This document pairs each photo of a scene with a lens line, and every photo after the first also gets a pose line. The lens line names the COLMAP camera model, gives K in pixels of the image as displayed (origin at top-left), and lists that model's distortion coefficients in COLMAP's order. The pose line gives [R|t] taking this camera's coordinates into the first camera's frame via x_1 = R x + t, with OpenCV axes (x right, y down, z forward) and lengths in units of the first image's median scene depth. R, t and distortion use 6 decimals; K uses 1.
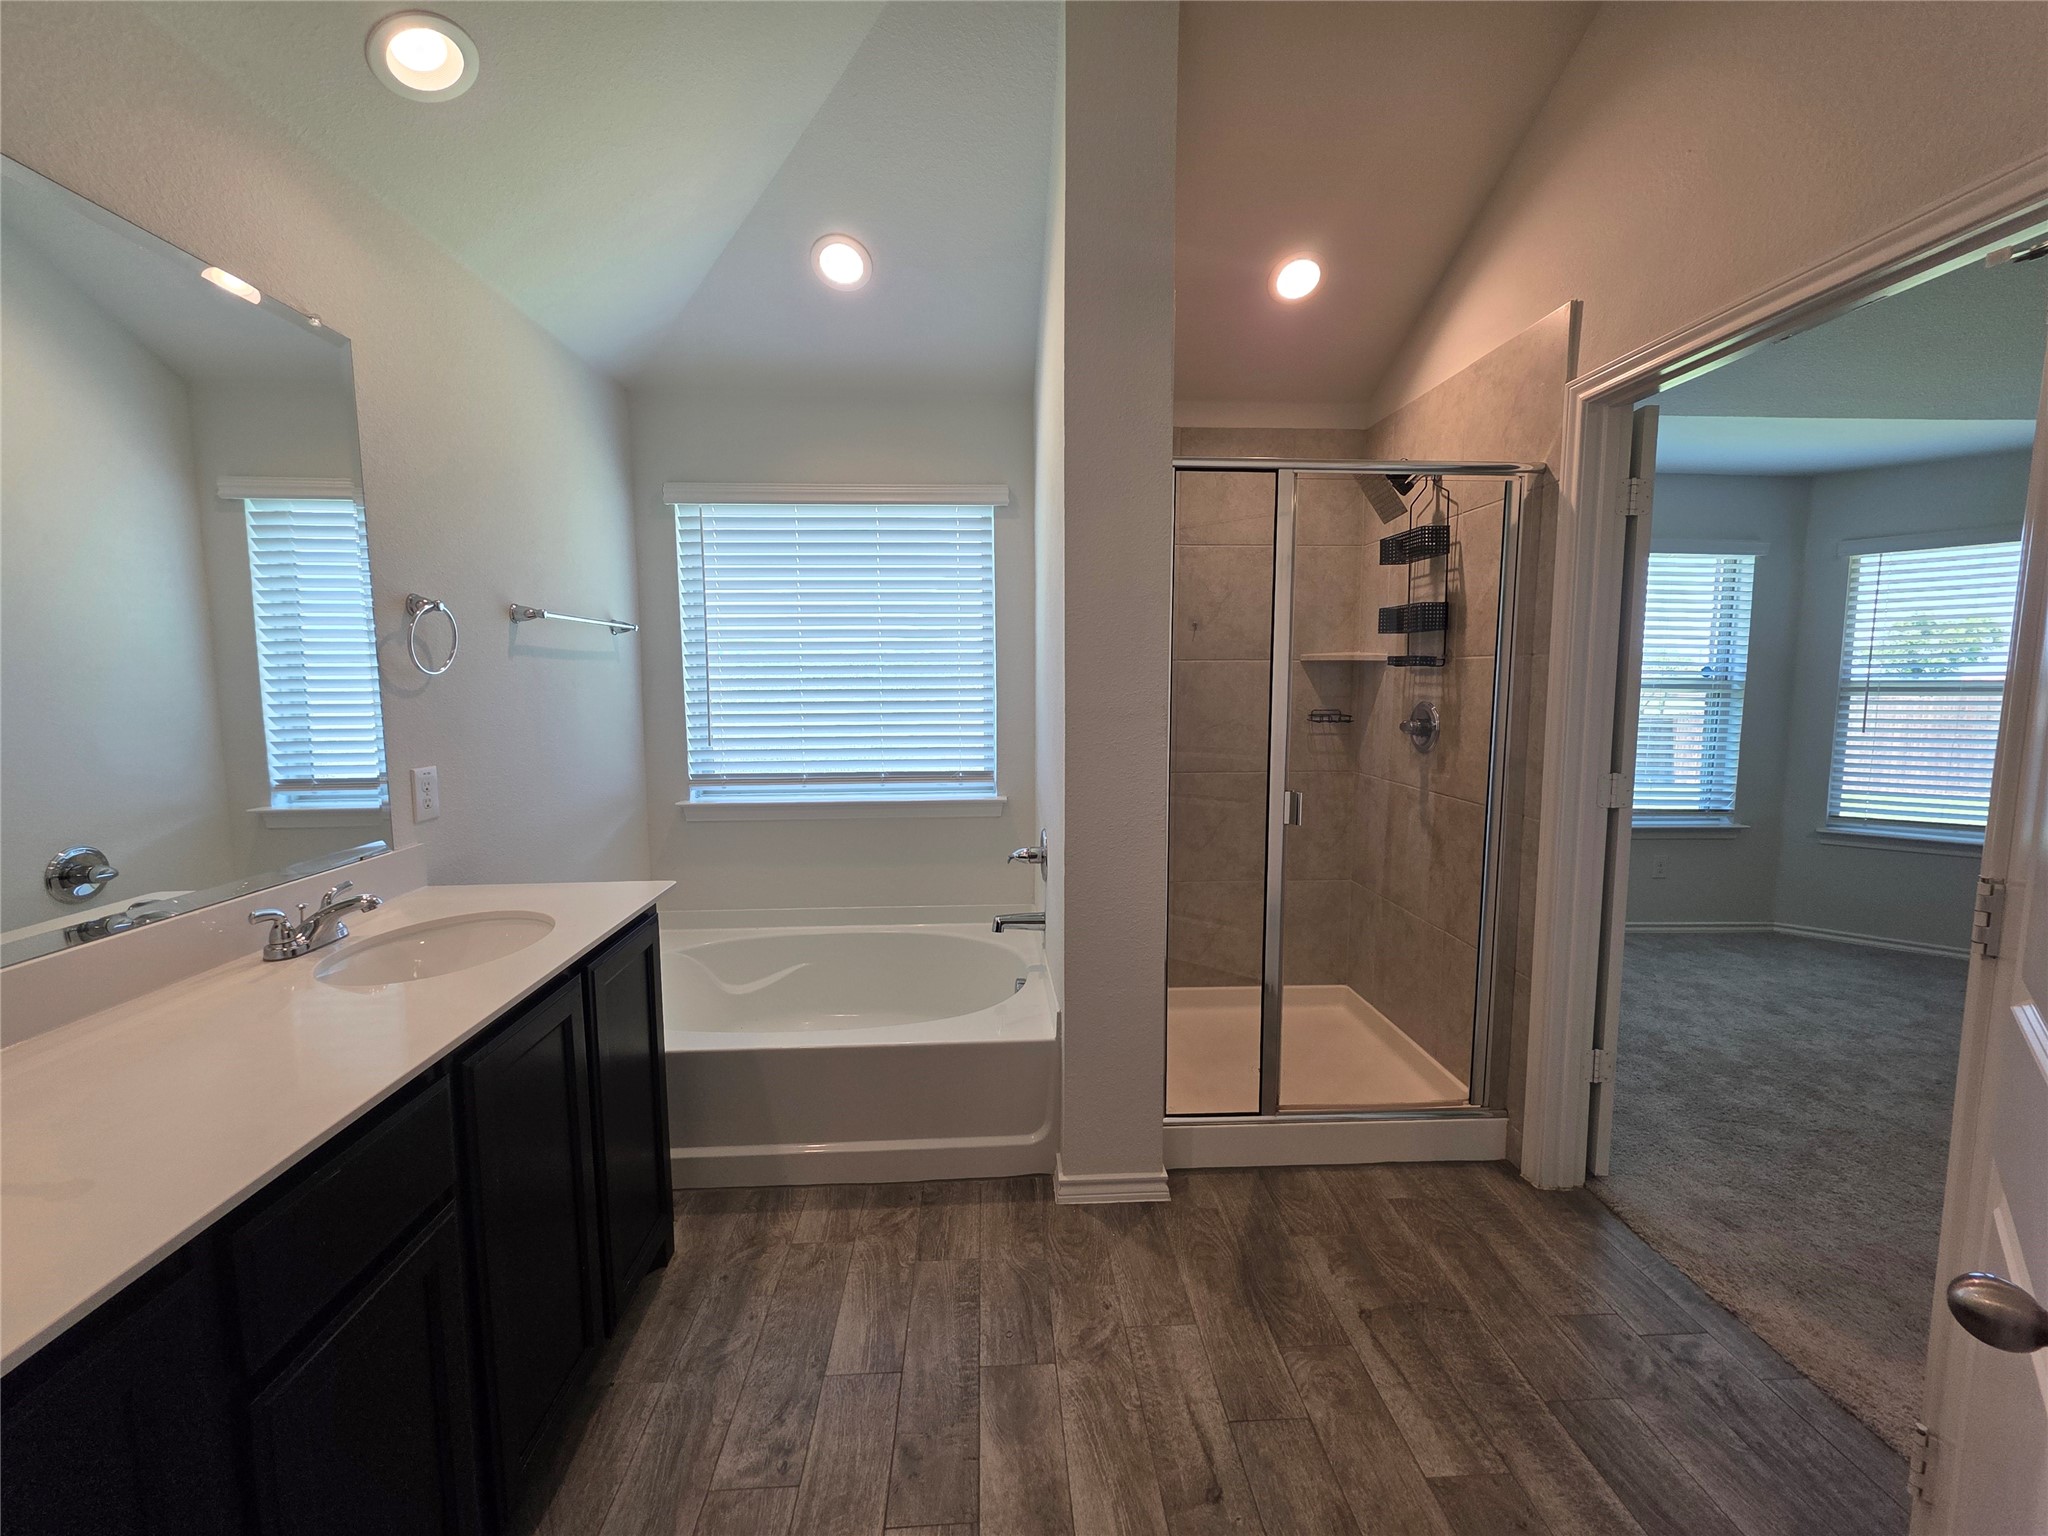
lens RADIAL K [[819.8, 0, 1017.7], [0, 819.8, 750.6], [0, 0, 1]] dist [0.000228, 0.001082]
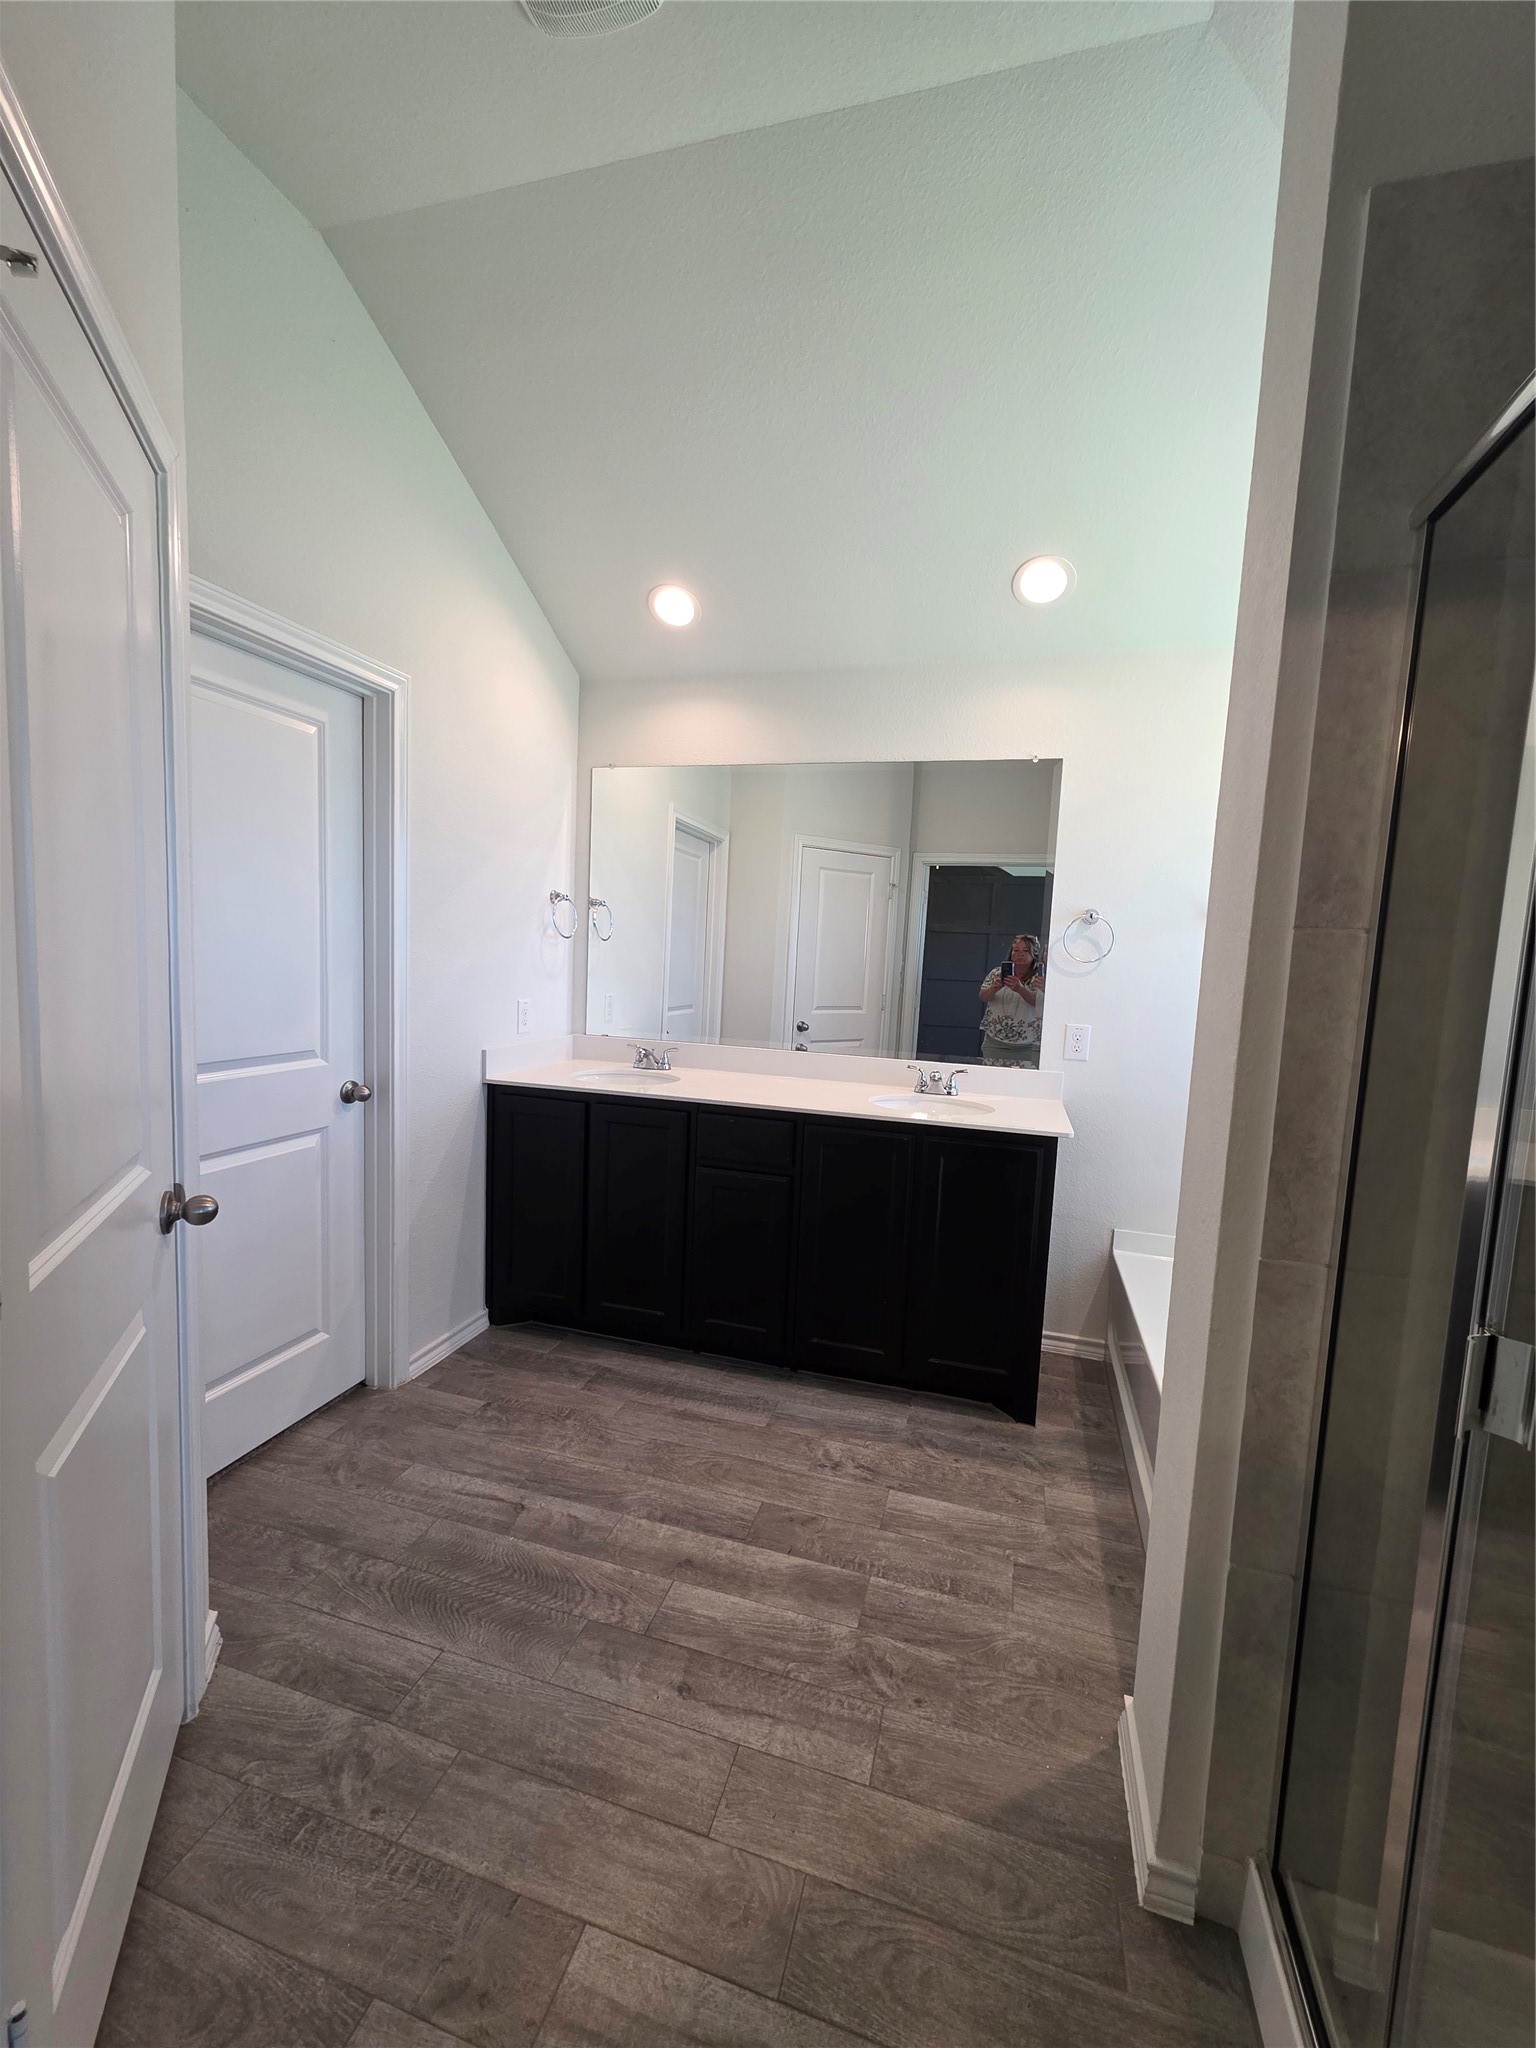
lens RADIAL K [[819.8, 0, 780.1], [0, 819.8, 1035.2], [0, 0, 1]] dist [0.000228, 0.001082]
pose [[-0.333516, 0.080930, -0.939264, 0.963456], [-0.133151, 0.982277, 0.131916, -0.090189], [0.933294, 0.169060, -0.316829, 1.104221]]
